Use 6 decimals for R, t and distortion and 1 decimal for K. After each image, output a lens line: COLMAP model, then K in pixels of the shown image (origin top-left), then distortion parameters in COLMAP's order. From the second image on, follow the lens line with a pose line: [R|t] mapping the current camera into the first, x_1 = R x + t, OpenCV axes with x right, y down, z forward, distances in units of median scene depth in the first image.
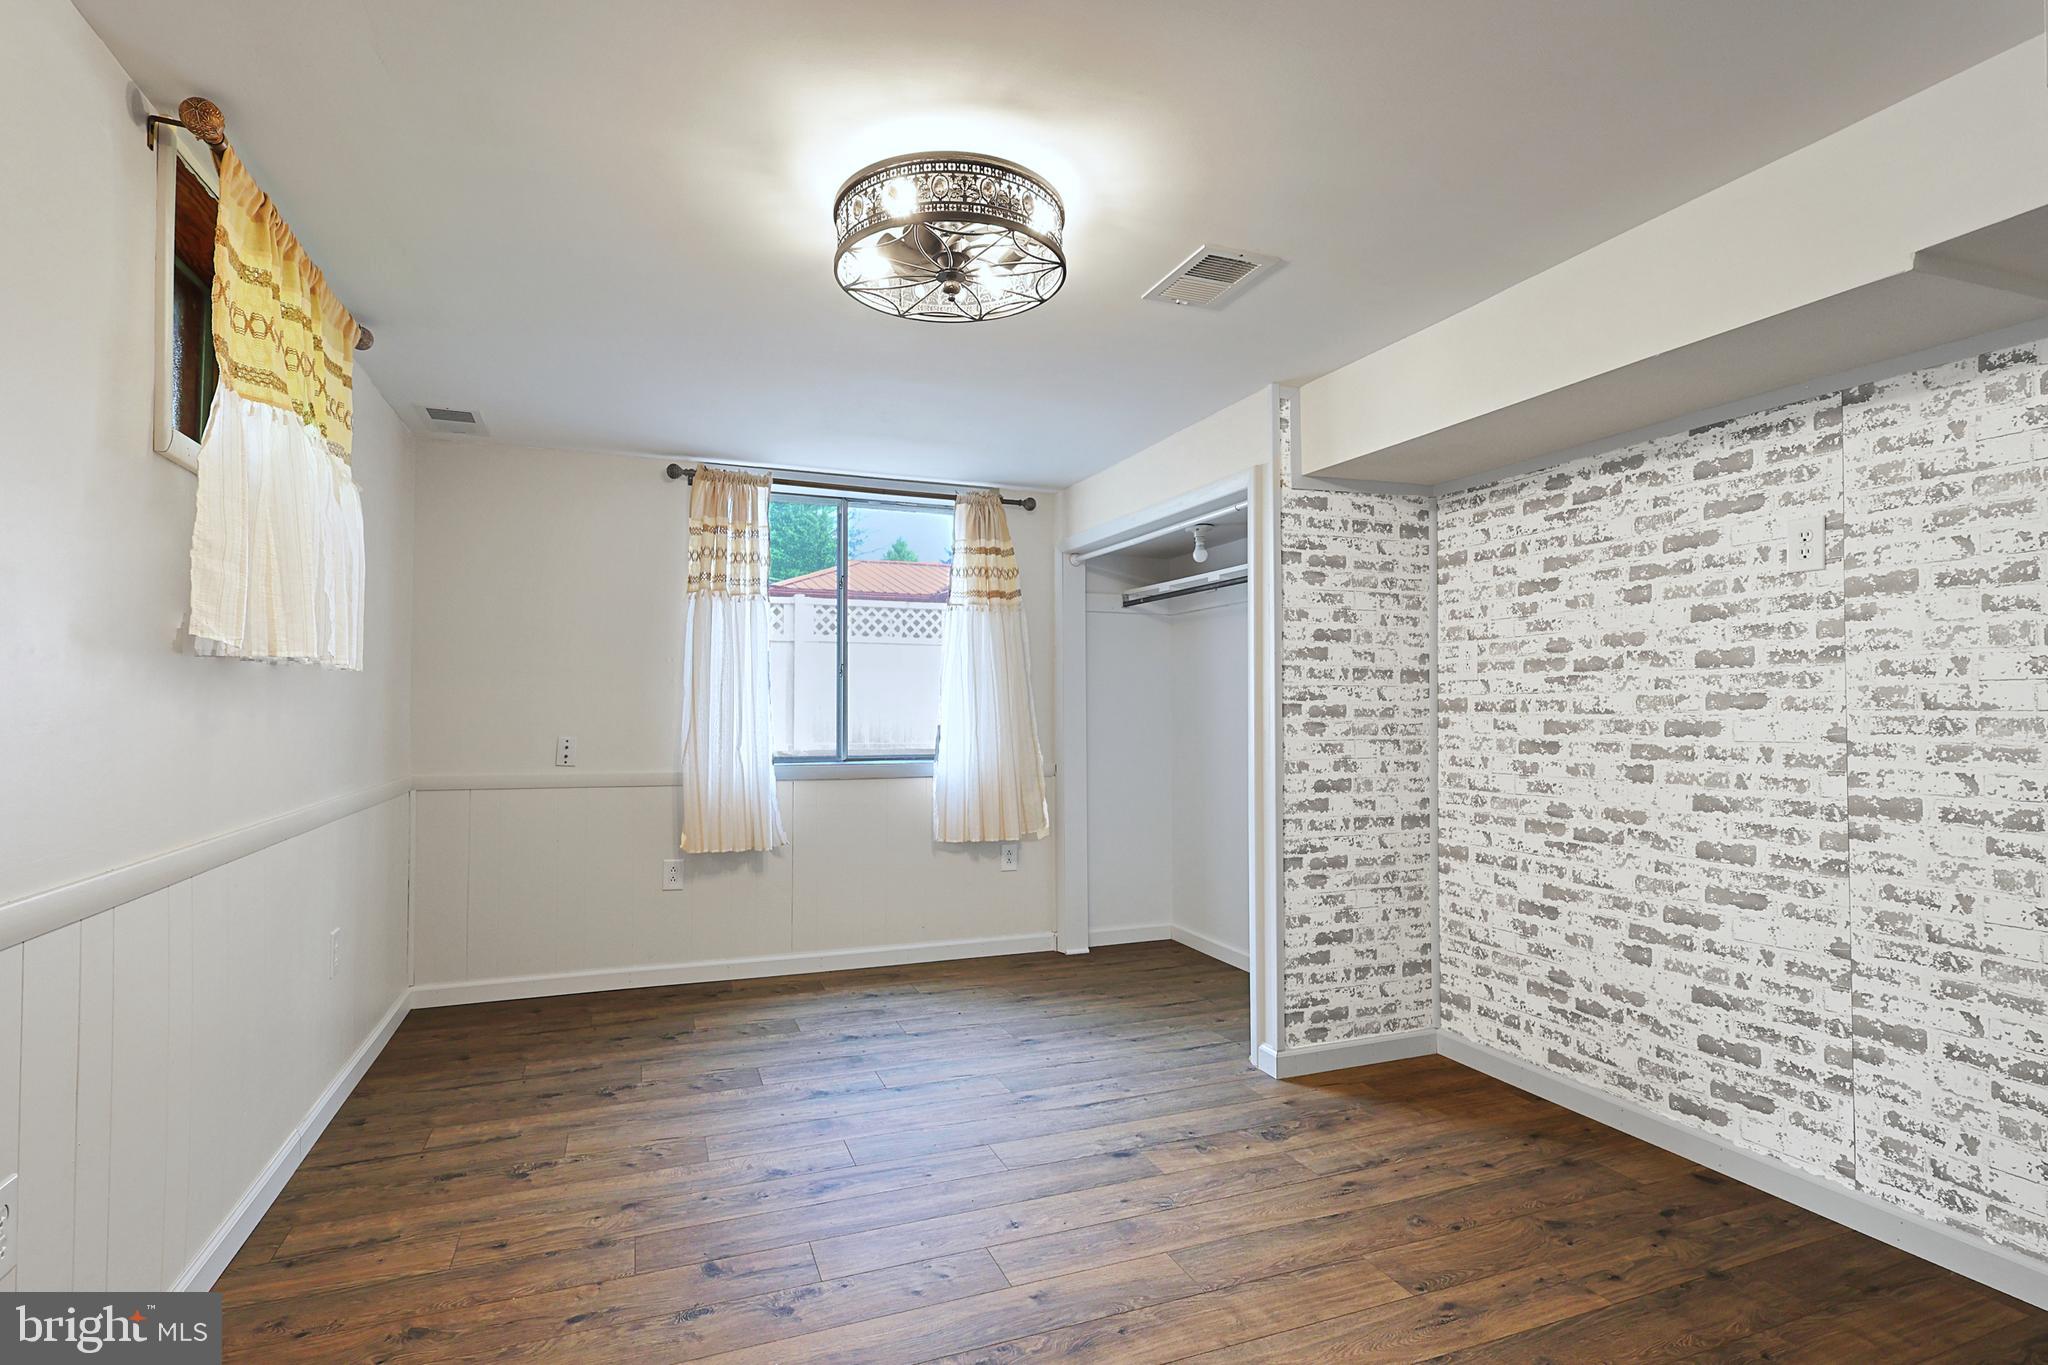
lens RADIAL K [[1014.4, 0, 1012.4], [0, 1014.4, 681.8], [0, 0, 1]] dist [0.001065, 0.000590]
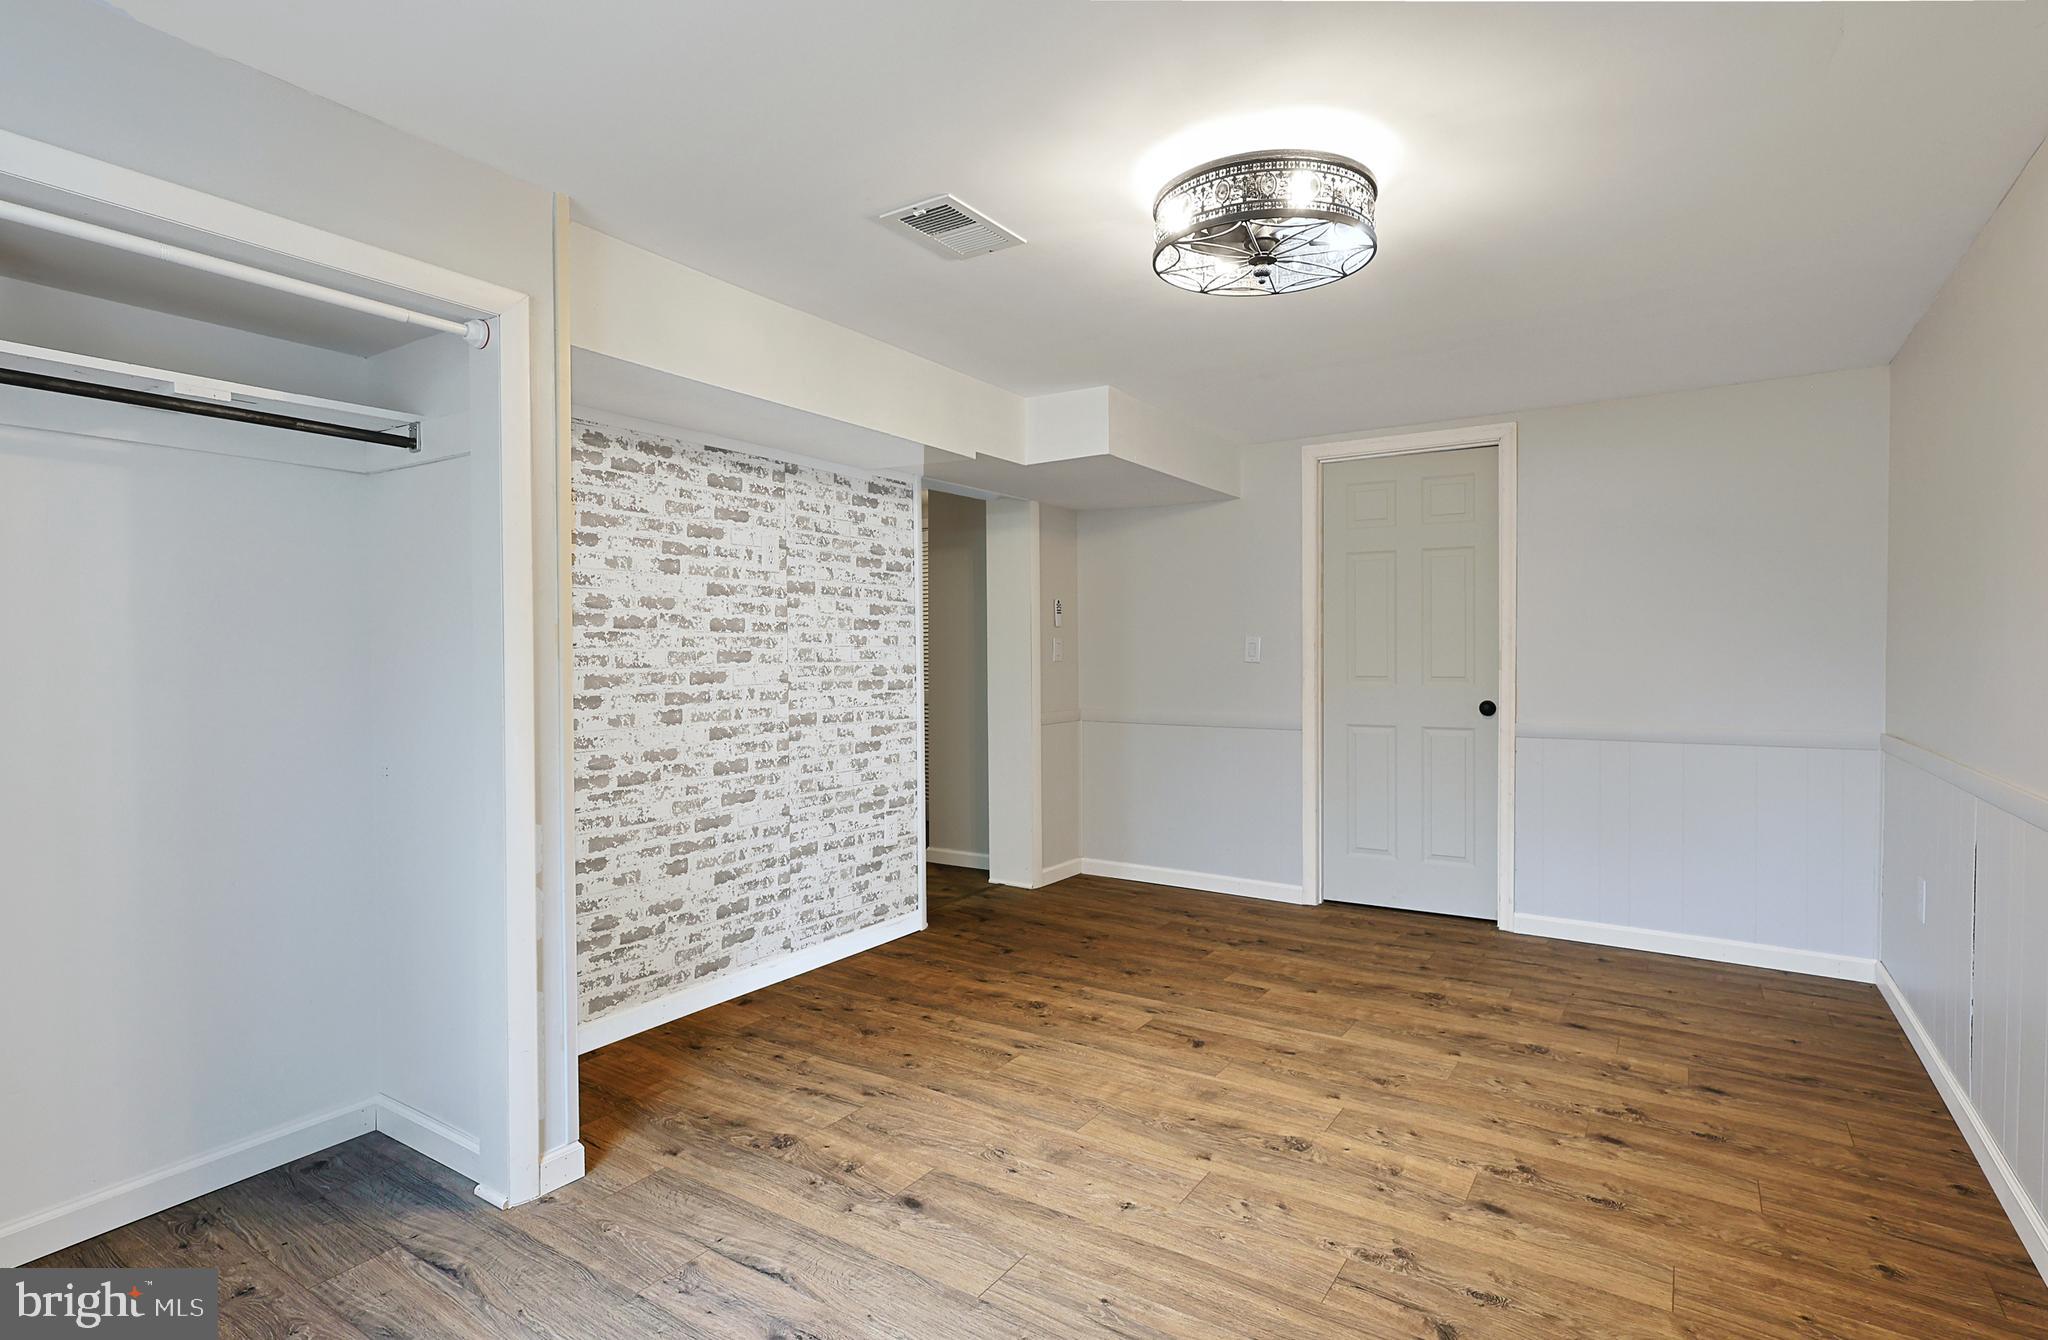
lens RADIAL K [[996.4, 0, 1021.2], [0, 996.4, 685.6], [0, 0, 1]] dist [-0.000084, -0.000077]
pose [[-0.578342, -0.021351, 0.815515, -0.621068], [-0.016871, 0.999757, 0.014211, 0.032281], [-0.815620, -0.005540, -0.578561, 1.456745]]
